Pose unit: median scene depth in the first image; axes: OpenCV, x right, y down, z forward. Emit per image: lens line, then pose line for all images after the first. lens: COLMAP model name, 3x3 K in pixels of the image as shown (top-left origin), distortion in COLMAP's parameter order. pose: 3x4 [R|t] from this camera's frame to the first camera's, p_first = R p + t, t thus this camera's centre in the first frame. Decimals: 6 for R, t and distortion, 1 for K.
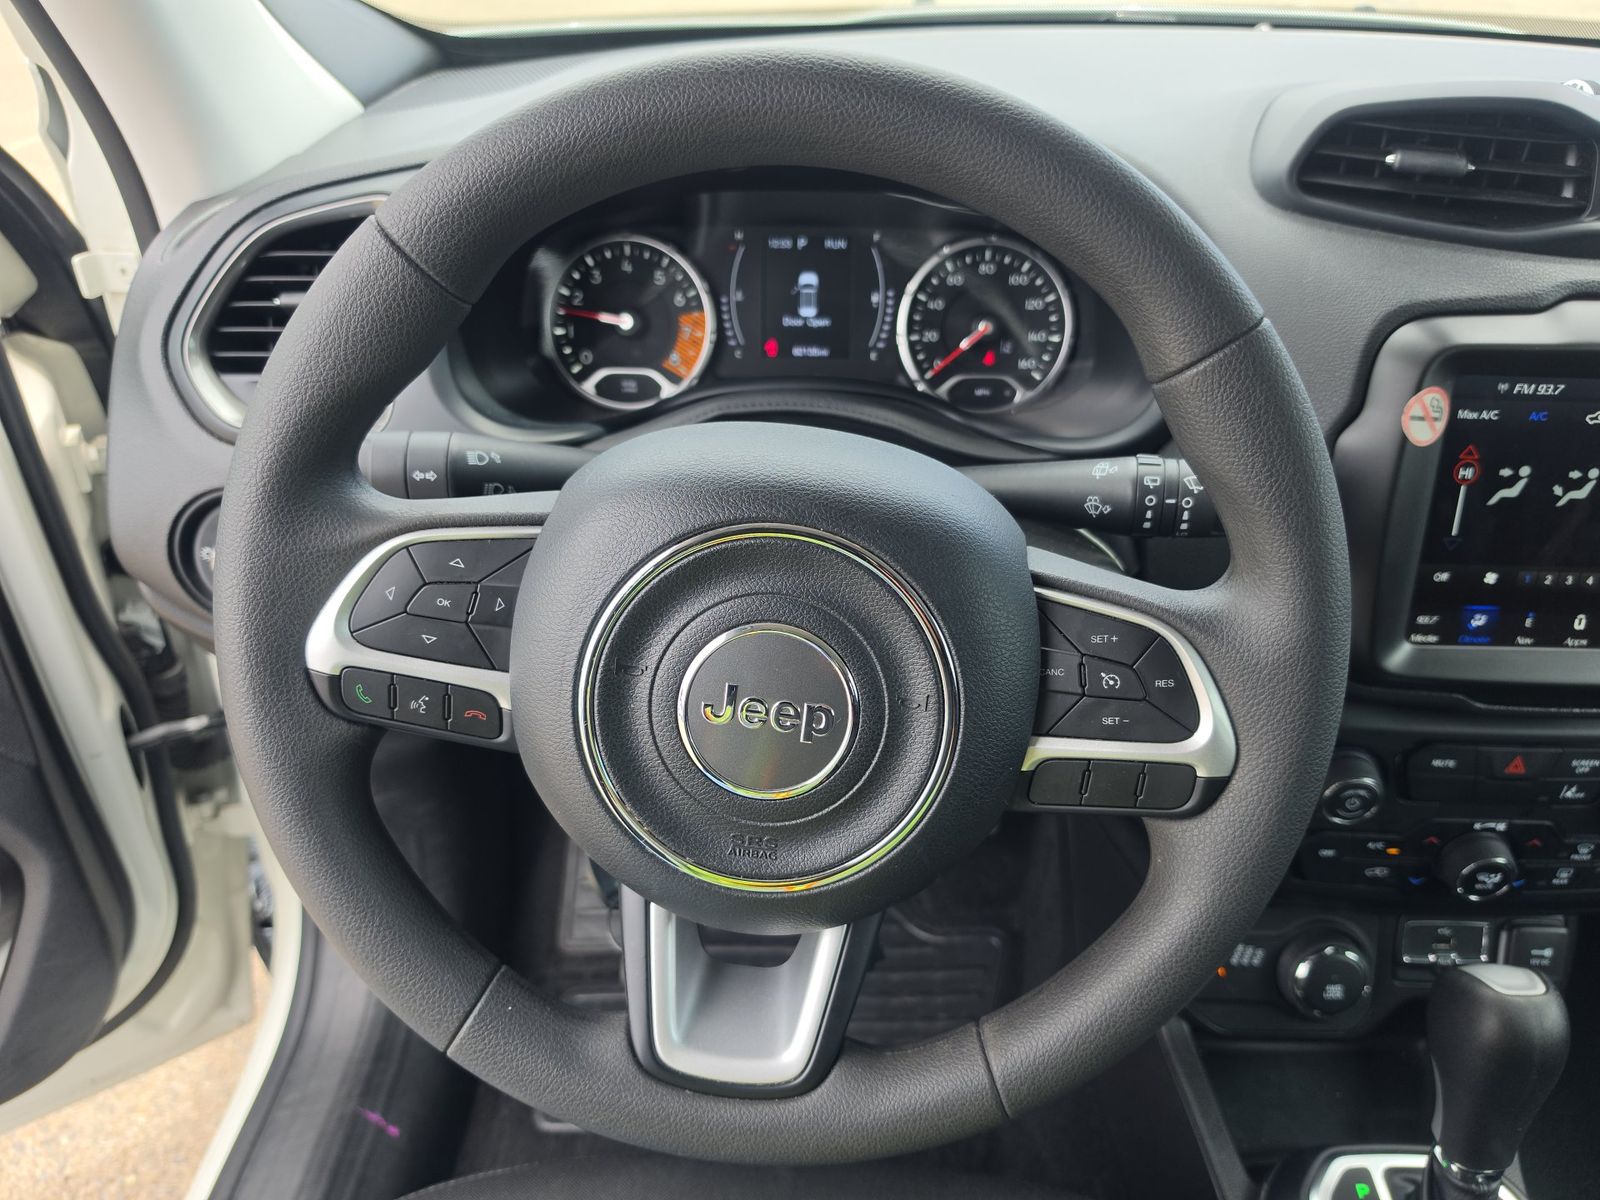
lens RADIAL K [[1145.6, 0, 794.8], [0, 1145.6, 666.8], [0, 0, 1]] dist [-0.009120, -0.007709]
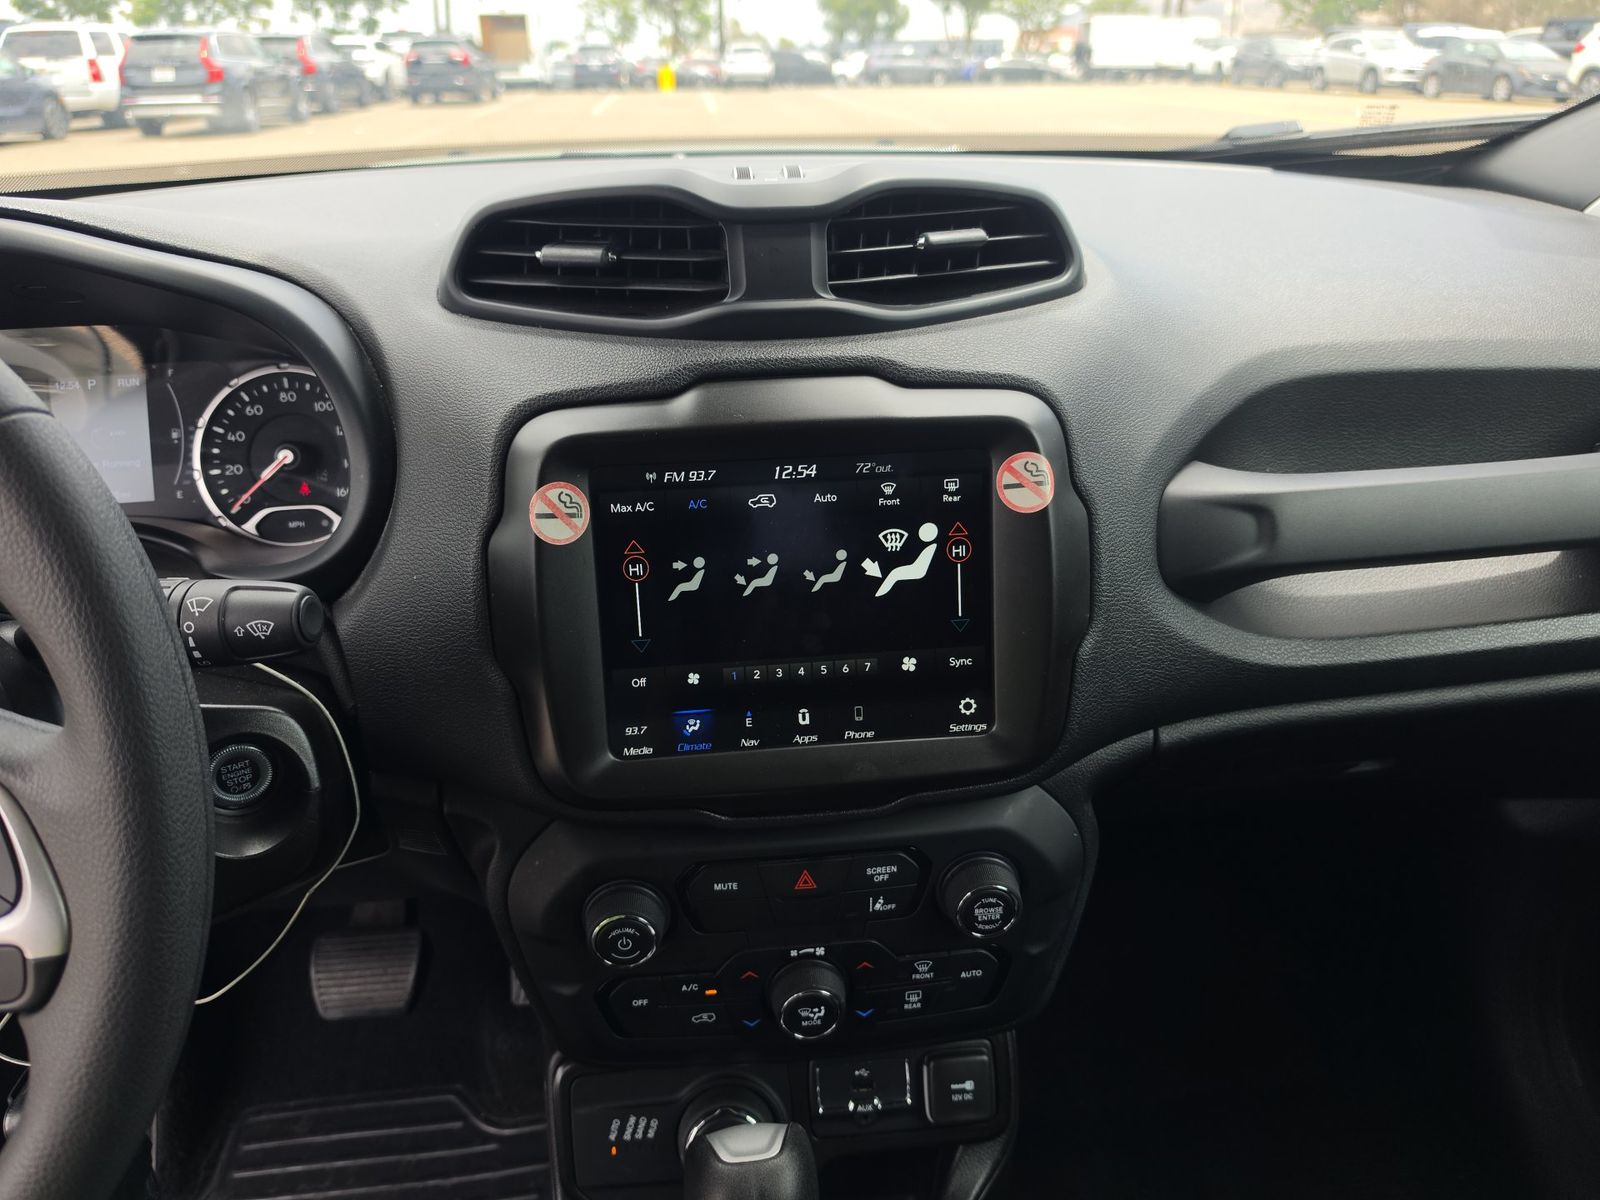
lens RADIAL K [[1165.9, 0, 778.6], [0, 1165.9, 599.2], [0, 0, 1]] dist [0.006473, -0.011199]
pose [[0.990883, -0.078431, 0.109539, 0.573834], [0.096791, 0.980000, -0.173871, 0.028837], [-0.093711, 0.182888, 0.978657, 0.063108]]
